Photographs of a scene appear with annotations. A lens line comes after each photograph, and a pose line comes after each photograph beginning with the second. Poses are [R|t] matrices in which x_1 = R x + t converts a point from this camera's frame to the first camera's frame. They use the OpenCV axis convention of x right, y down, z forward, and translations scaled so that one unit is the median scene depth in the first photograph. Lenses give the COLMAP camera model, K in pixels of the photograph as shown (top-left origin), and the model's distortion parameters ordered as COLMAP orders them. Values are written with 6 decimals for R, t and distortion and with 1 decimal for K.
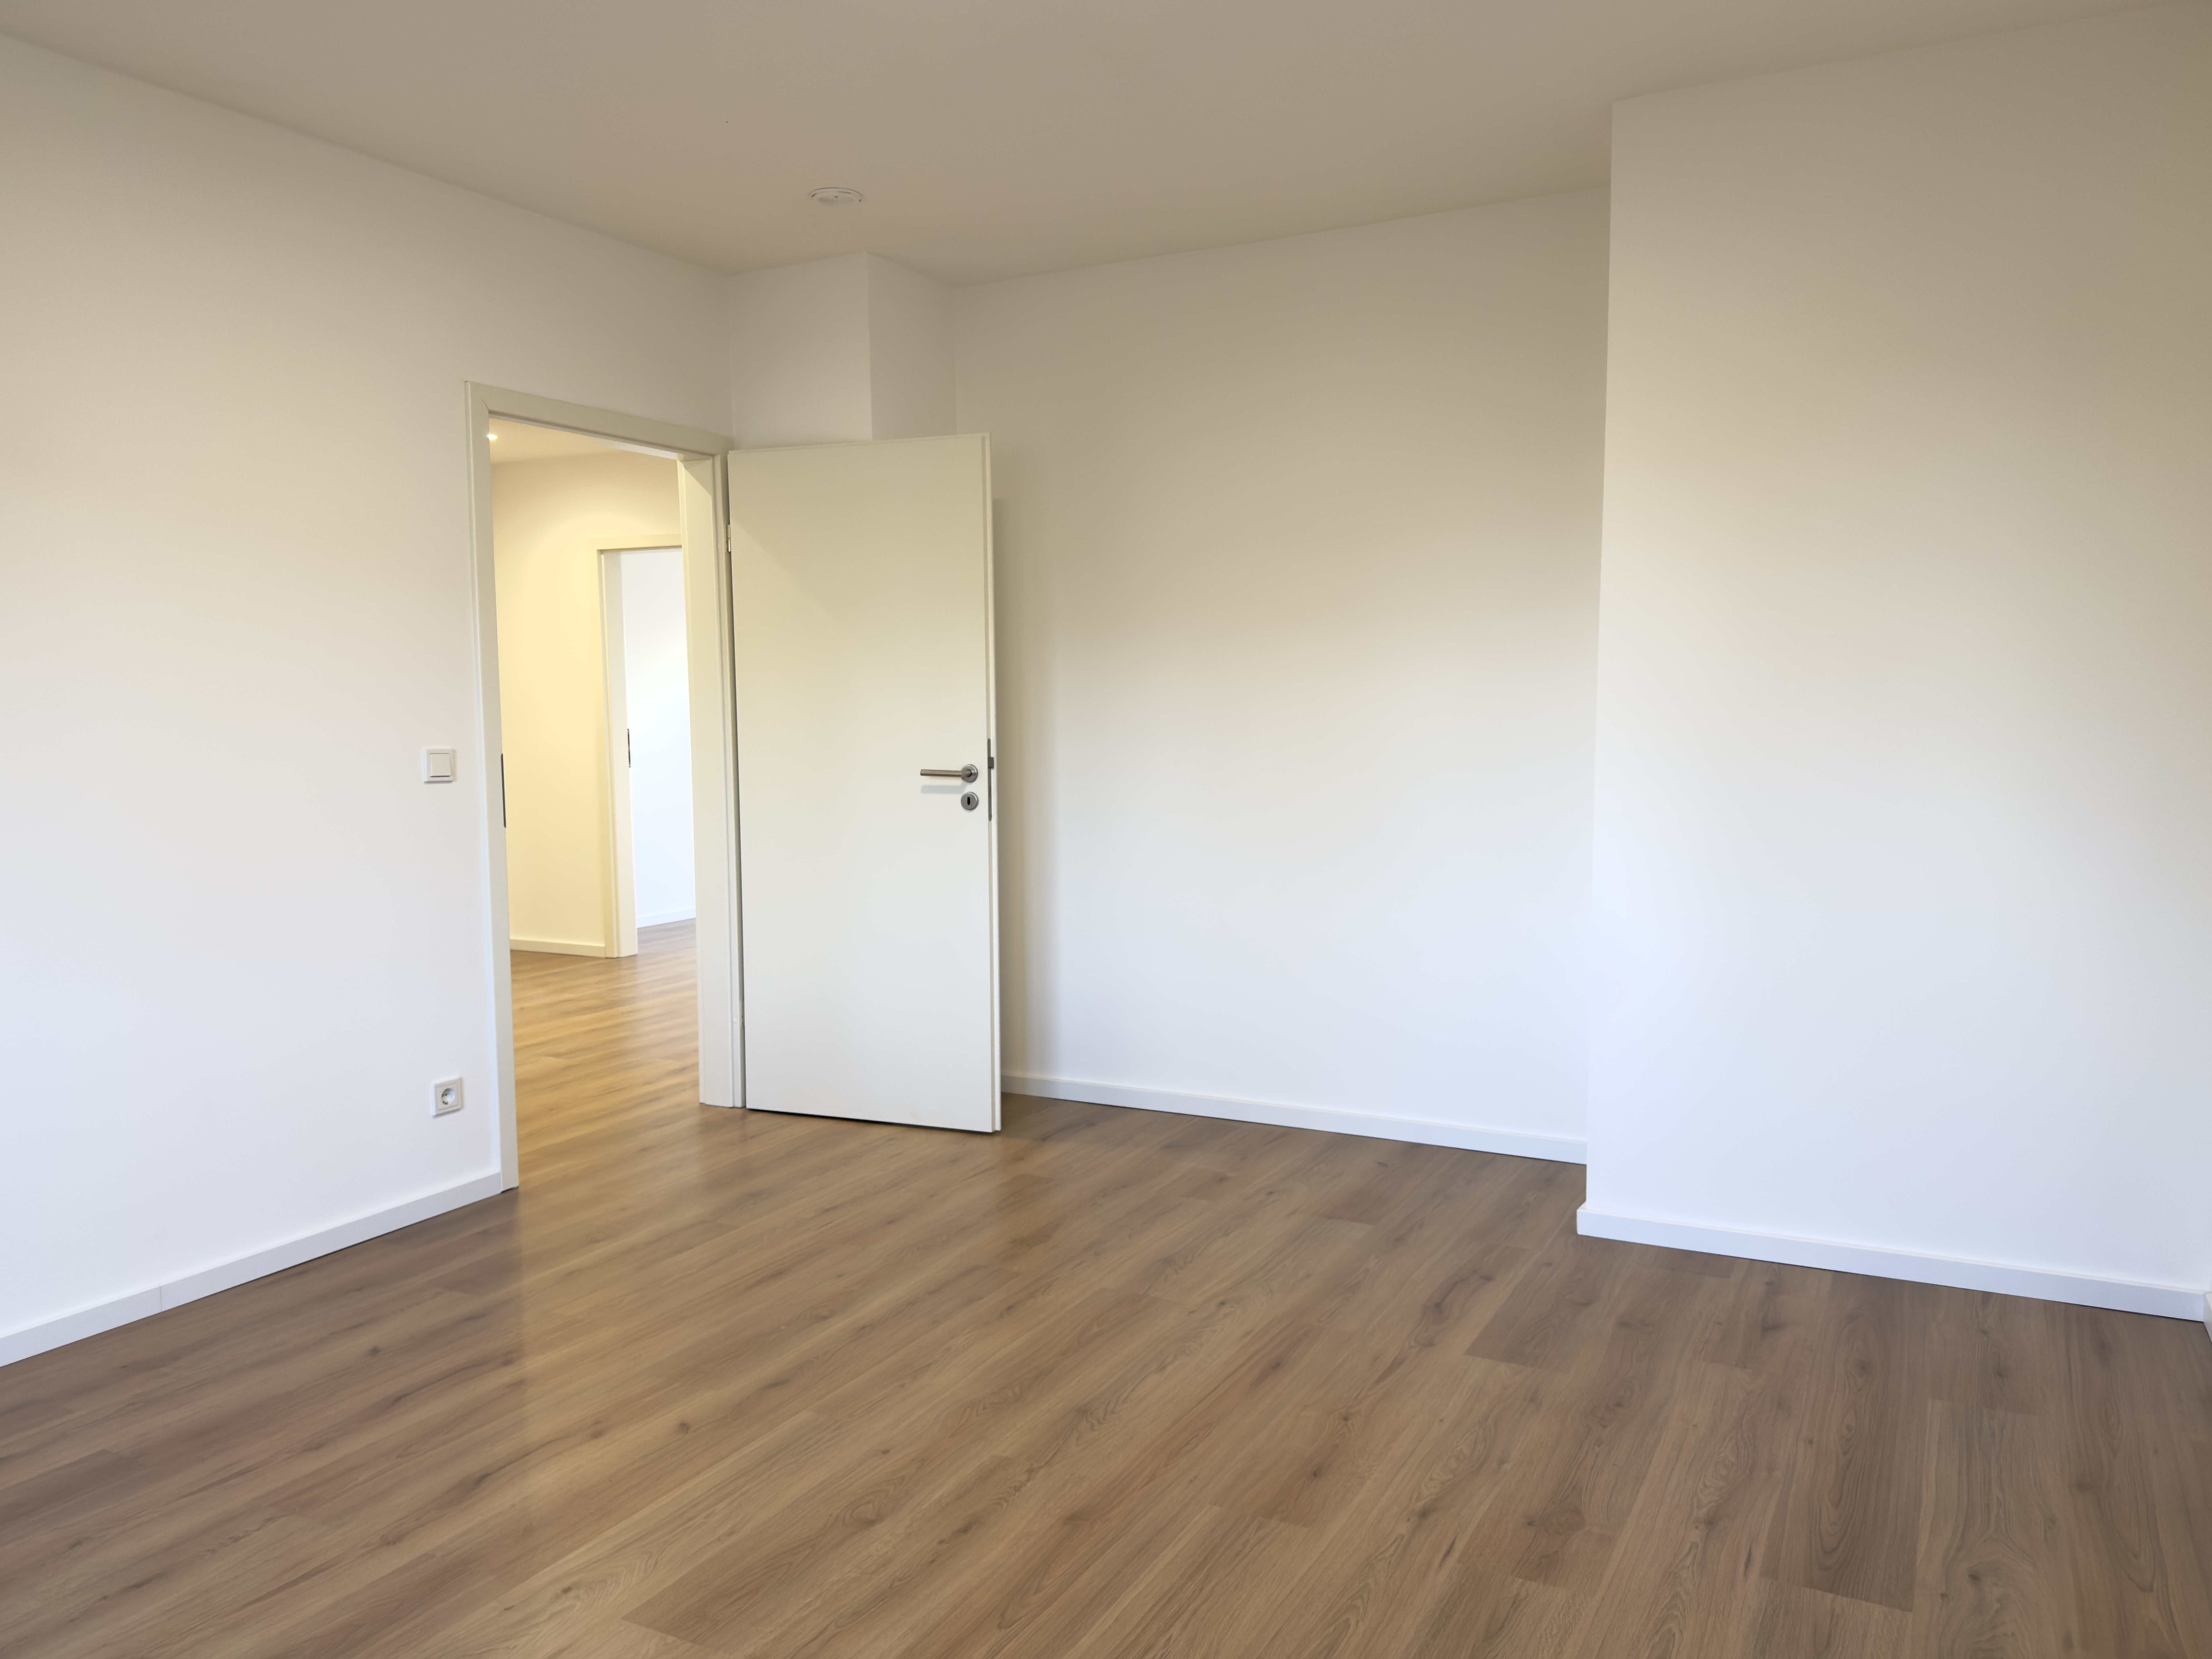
lens RADIAL K [[1591.6, 0, 1105.3], [0, 1591.6, 829.5], [0, 0, 1]] dist [-0.004399, 0.001411]
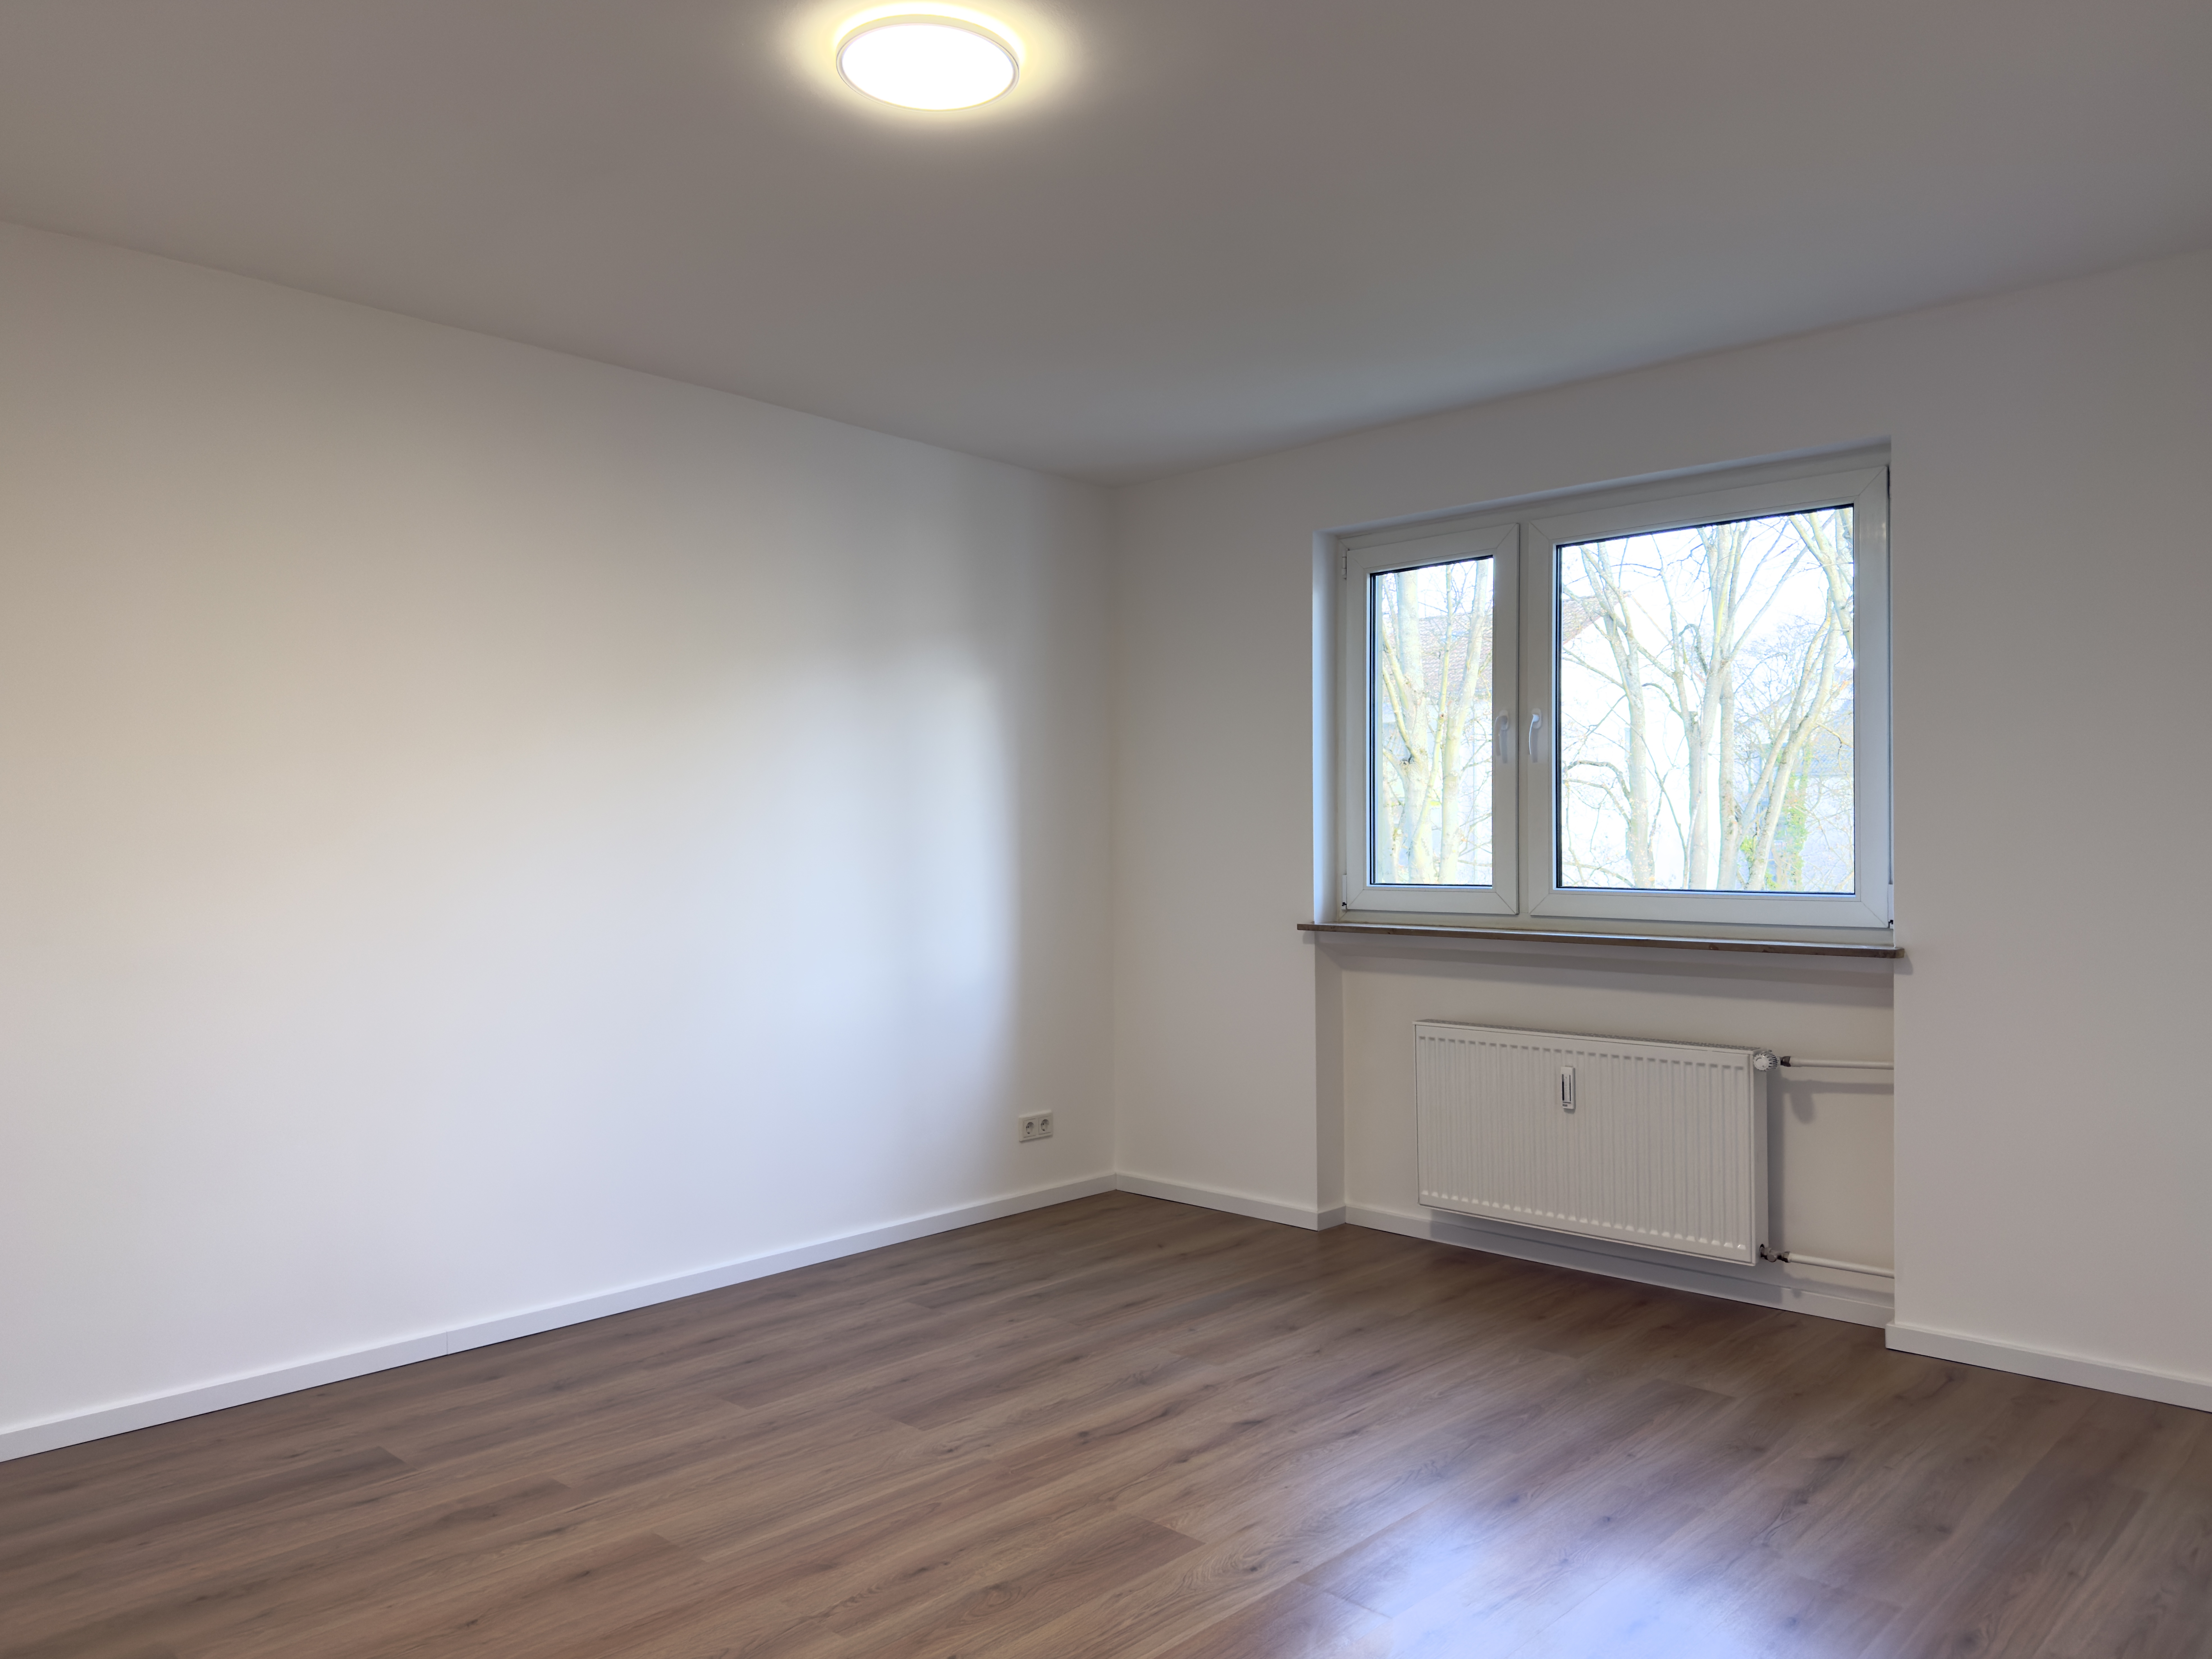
lens RADIAL K [[1591.6, 0, 1109.4], [0, 1591.6, 829.0], [0, 0, 1]] dist [-0.004399, 0.001411]
pose [[-0.962693, 0.017806, 0.270011, -0.541810], [0.041023, 0.995903, 0.080587, -0.175865], [-0.267470, 0.088657, -0.959479, 2.035482]]
